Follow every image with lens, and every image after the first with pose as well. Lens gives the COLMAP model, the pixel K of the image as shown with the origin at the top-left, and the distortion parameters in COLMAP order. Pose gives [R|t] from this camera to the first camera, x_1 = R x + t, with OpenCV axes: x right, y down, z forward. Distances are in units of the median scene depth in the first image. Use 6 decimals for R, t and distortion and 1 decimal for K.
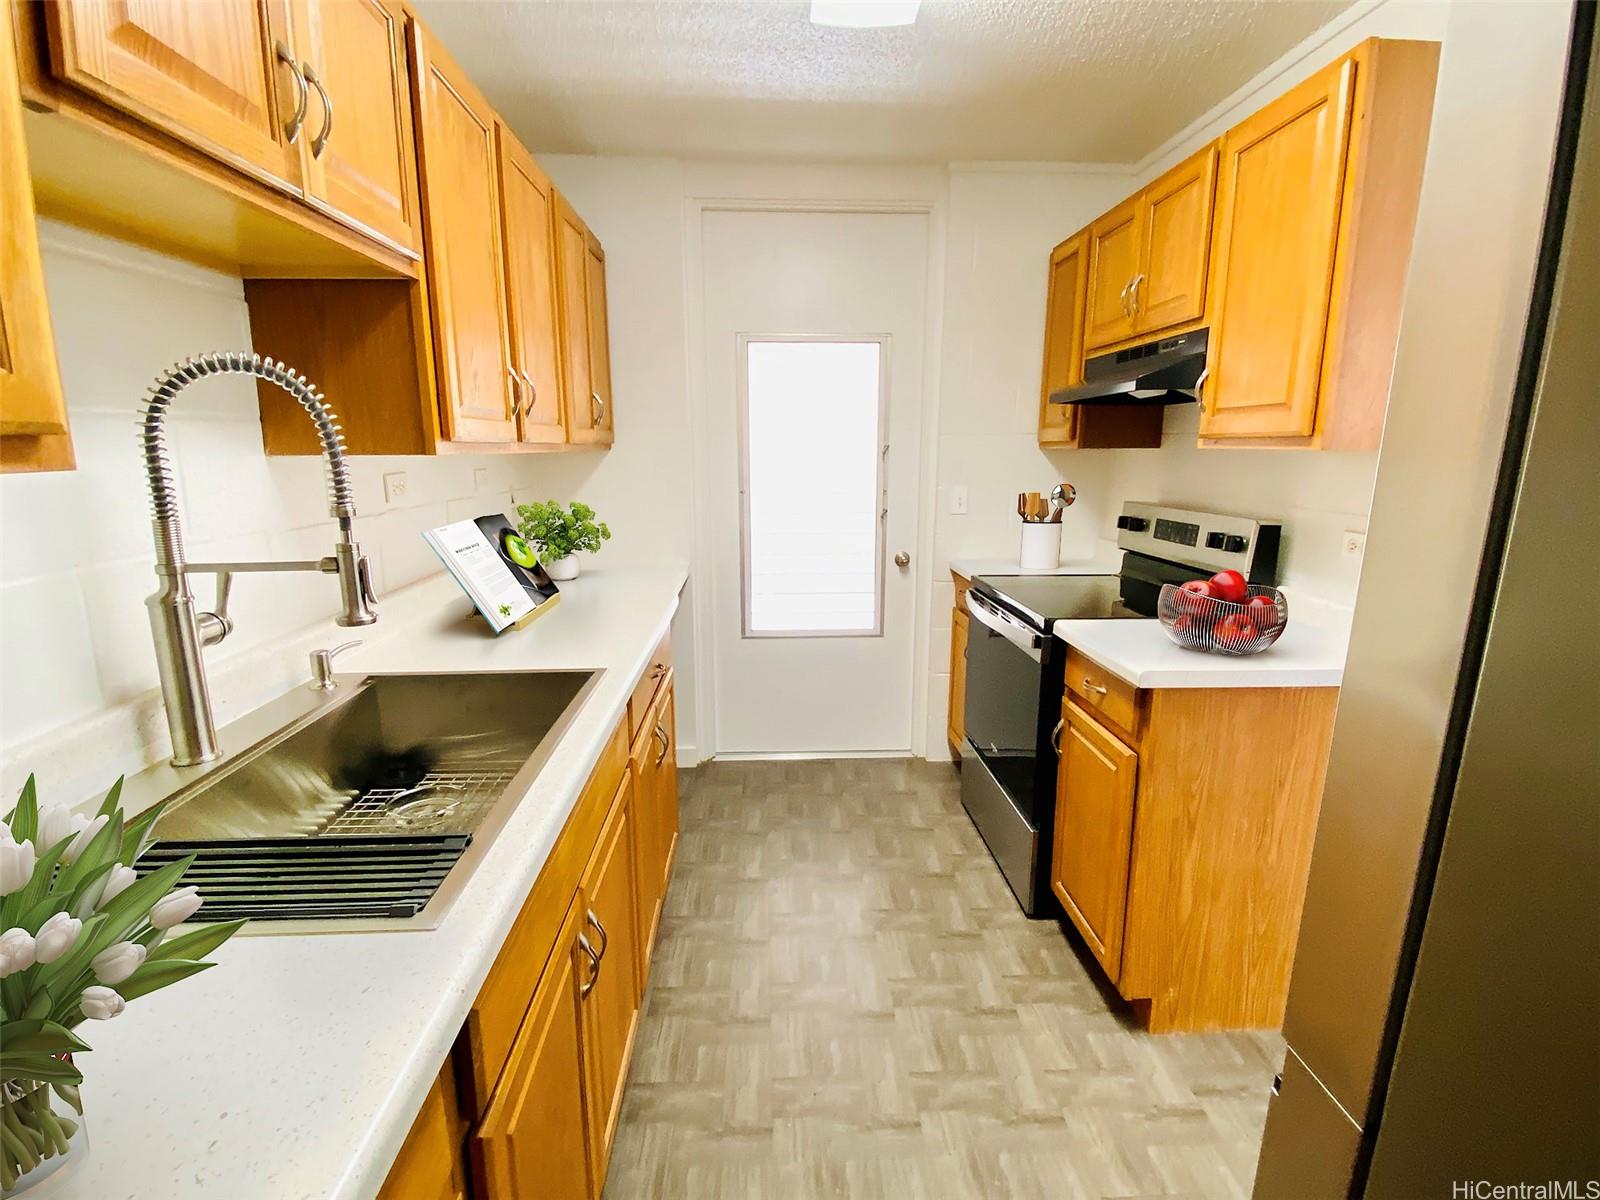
lens RADIAL K [[778.7, 0, 799.5], [0, 778.7, 602.3], [0, 0, 1]] dist [0.003226, -0.000177]
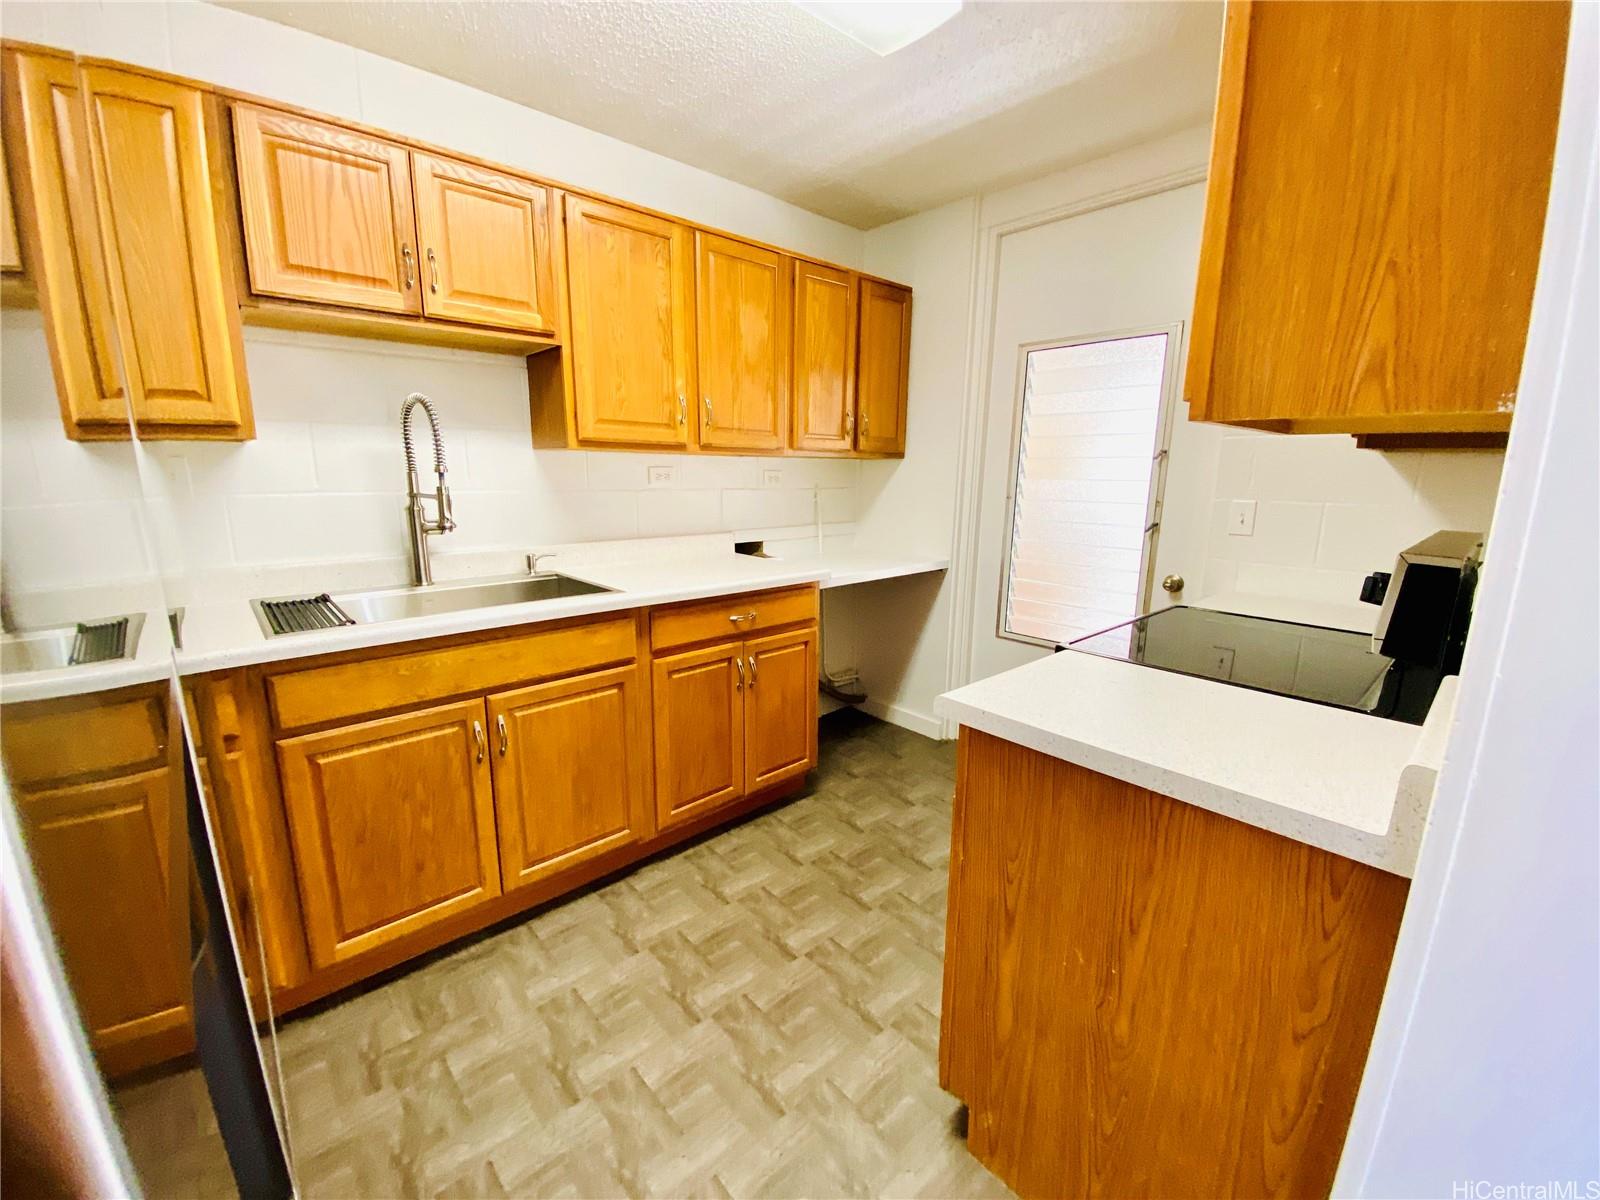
lens RADIAL K [[660.2, 0, 796.2], [0, 660.2, 600.1], [0, 0, 1]] dist [0.011653, 0.000115]
pose [[0.631208, 0.158372, -0.759273, 0.822378], [-0.163920, 0.984058, 0.068986, -0.035924], [0.758094, 0.080916, 0.647106, 0.386154]]
